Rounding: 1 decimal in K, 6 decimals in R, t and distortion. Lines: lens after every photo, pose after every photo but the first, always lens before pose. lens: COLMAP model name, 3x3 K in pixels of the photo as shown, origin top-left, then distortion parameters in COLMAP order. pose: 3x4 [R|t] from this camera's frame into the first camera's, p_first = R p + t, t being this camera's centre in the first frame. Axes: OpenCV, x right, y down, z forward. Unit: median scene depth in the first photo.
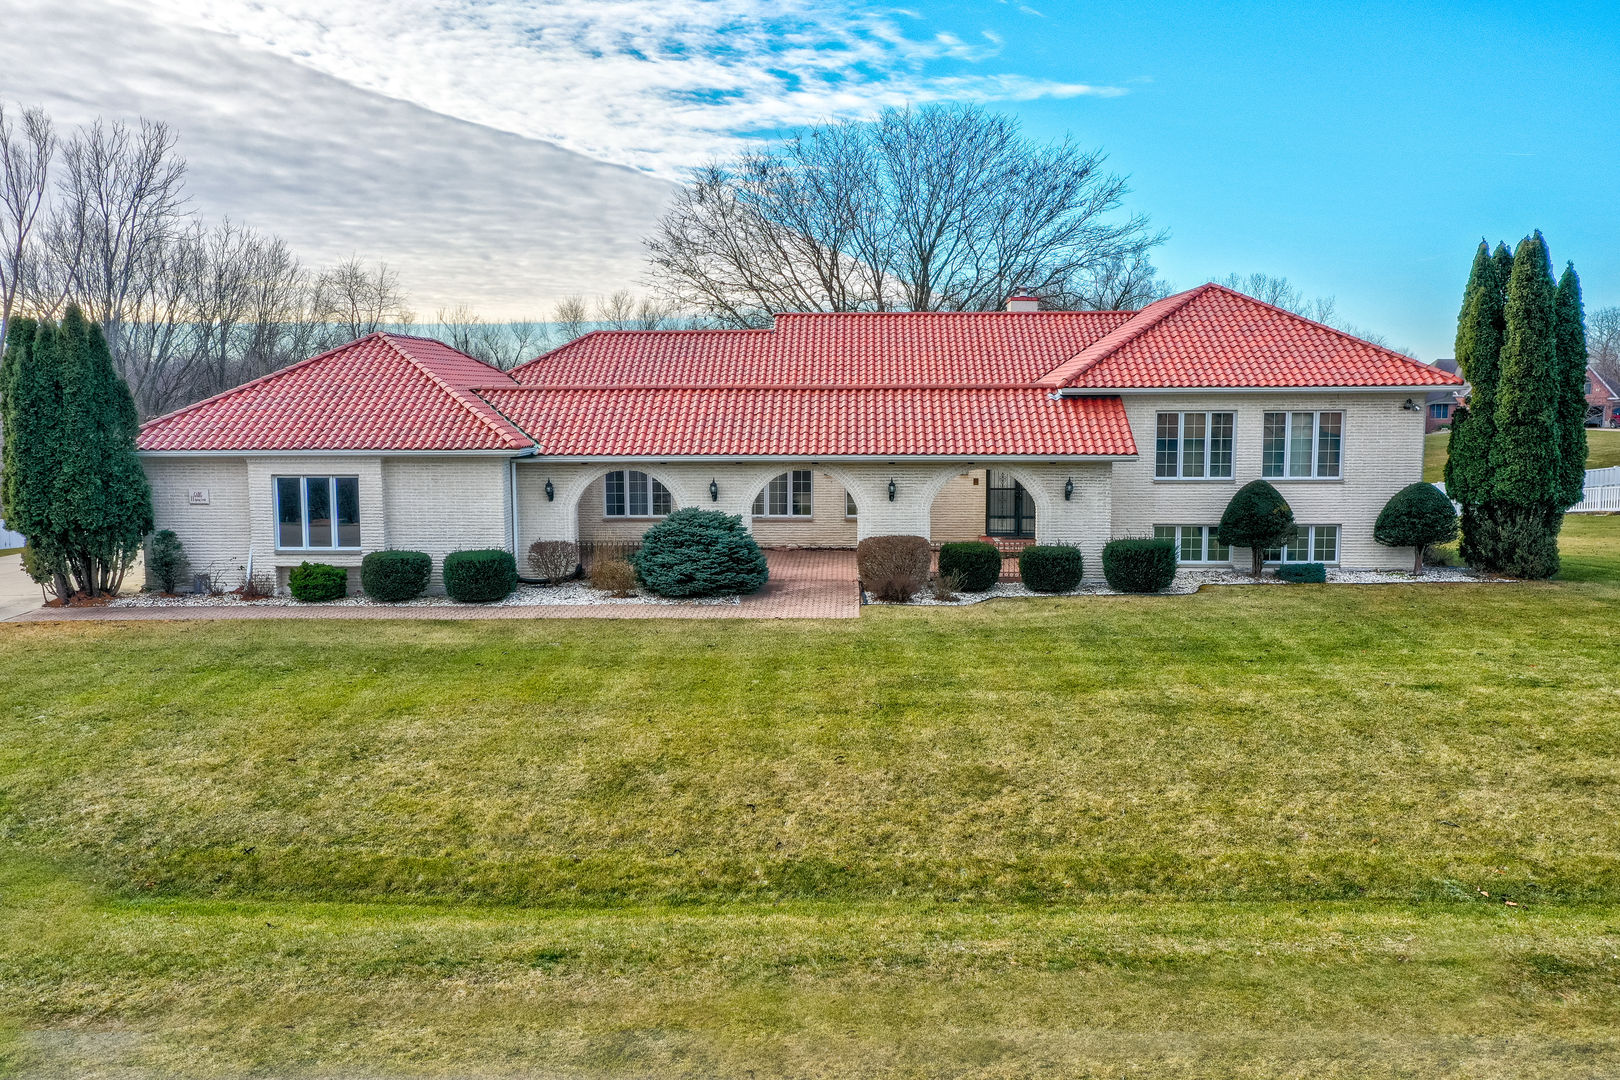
lens RADIAL K [[1290.3, 0, 810.0], [0, 1290.3, 540.0], [0, 0, 1]] dist [0.036960, 0.011837]
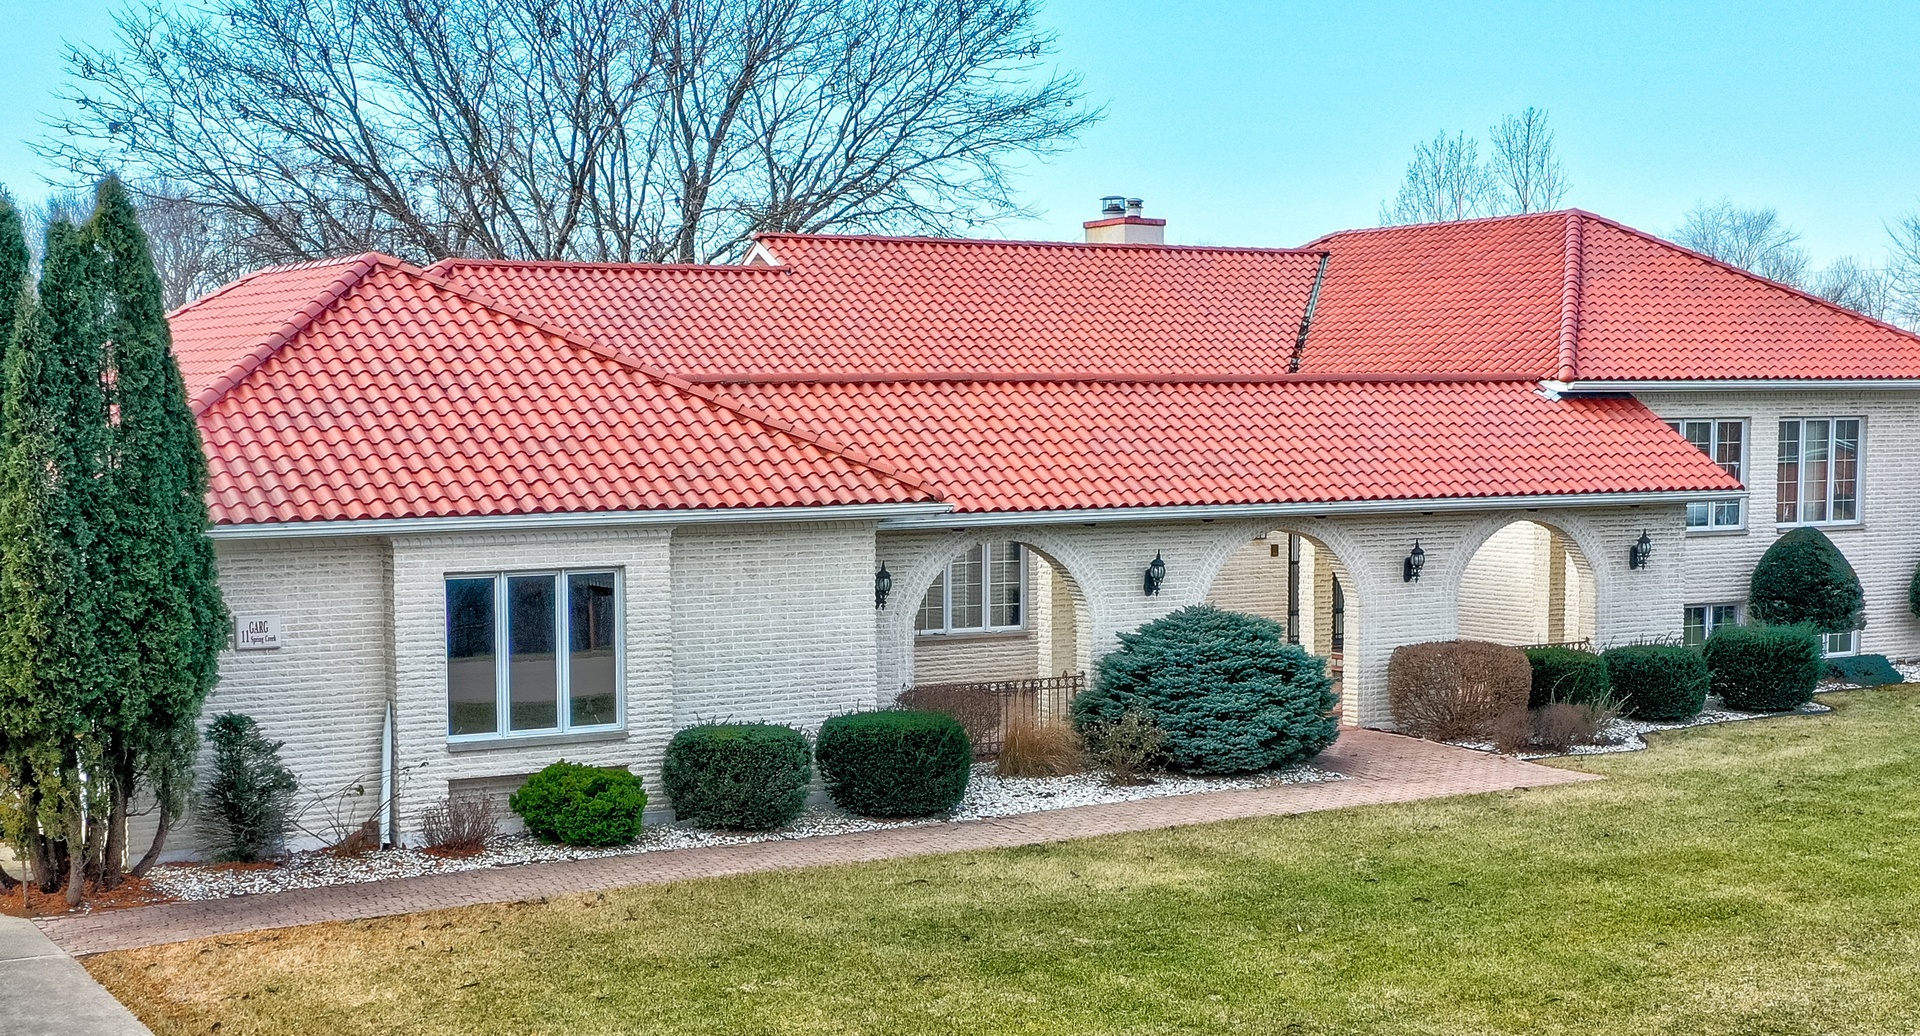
lens RADIAL K [[2650.6, 0, 901.4], [0, 2650.6, 680.2], [0, 0, 1]] dist [0.023001, 0.005386]
pose [[0.842139, -0.058353, 0.536094, -0.754799], [0.063528, 0.997941, 0.008830, -0.011777], [-0.535505, 0.026621, 0.844112, 0.151577]]
